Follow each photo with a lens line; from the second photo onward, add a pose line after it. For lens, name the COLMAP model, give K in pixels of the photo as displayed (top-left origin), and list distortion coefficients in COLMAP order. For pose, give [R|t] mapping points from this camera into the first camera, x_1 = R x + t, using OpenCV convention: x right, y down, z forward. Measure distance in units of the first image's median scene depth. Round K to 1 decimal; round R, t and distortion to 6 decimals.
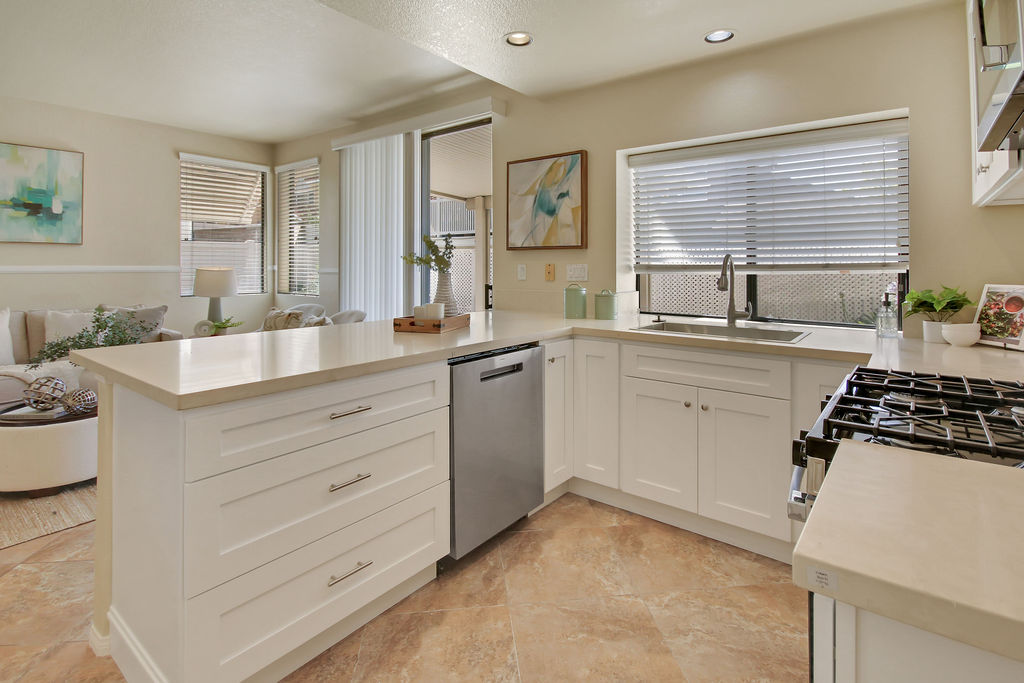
lens RADIAL K [[516.5, 0, 515.0], [0, 516.5, 258.4], [0, 0, 1]] dist [-0.001875, -0.000967]
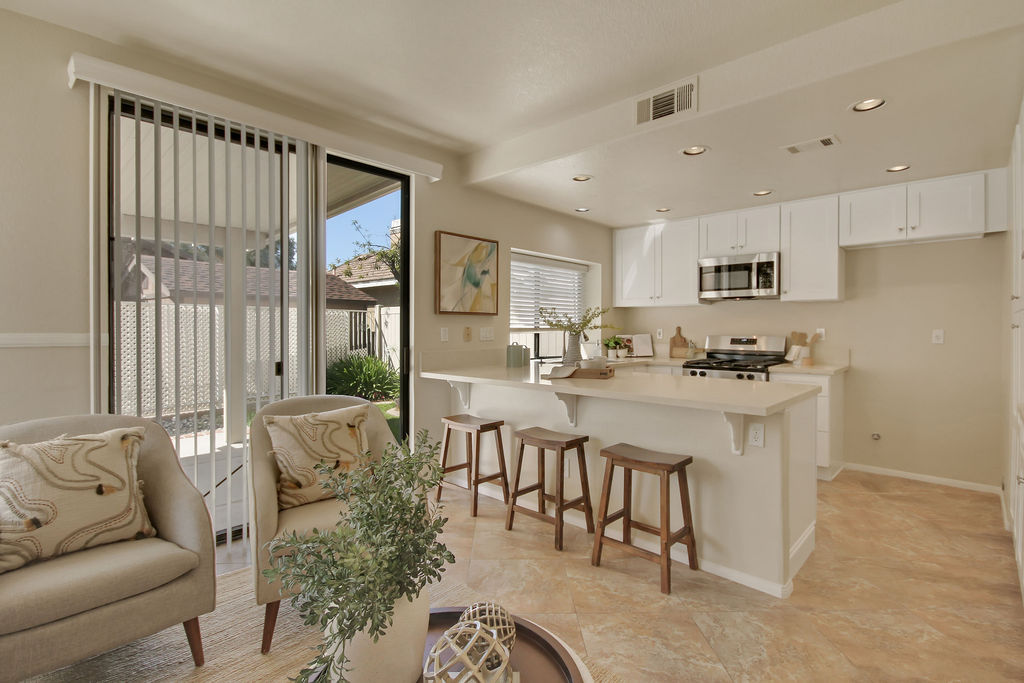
lens RADIAL K [[512.7, 0, 515.2], [0, 512.7, 333.4], [0, 0, 1]] dist [-0.000881, 0.000027]
pose [[0.053520, -0.012120, 0.998493, -1.437458], [-0.017966, 0.999753, 0.013099, 0.010480], [-0.998405, -0.018640, 0.053289, 1.069489]]
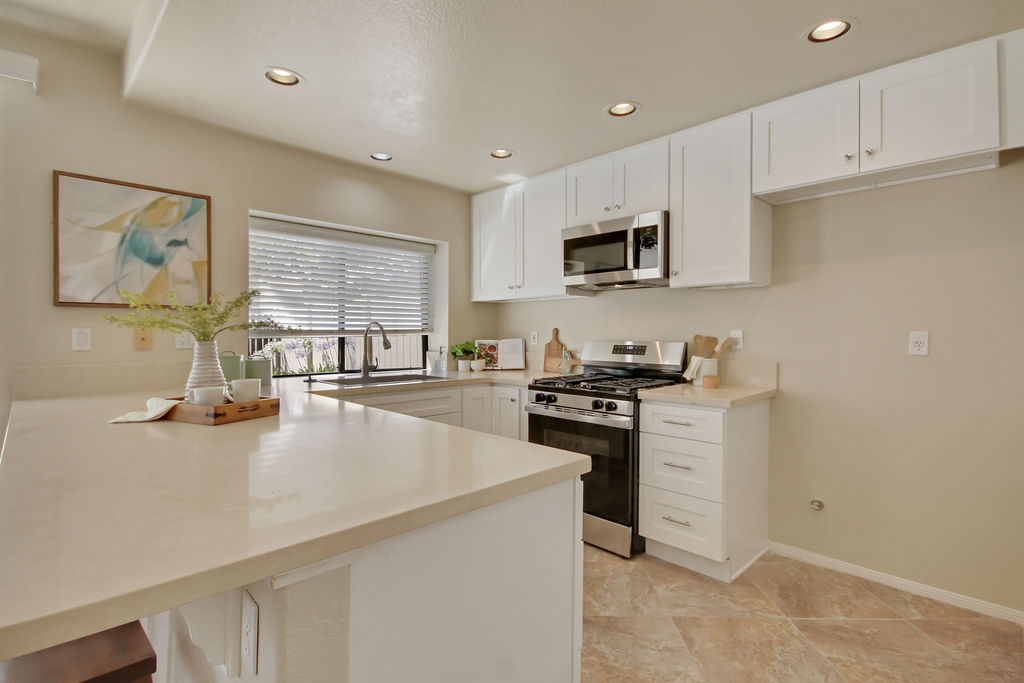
lens RADIAL K [[494.0, 0, 512.0], [0, 494.0, 341.5], [0, 0, 1]] dist [-0.000058, 0.000402]
pose [[0.117885, -0.020194, 0.992822, -0.768722], [-0.016273, 0.999620, 0.022264, 0.007314], [-0.992894, -0.018781, 0.117512, 0.481814]]
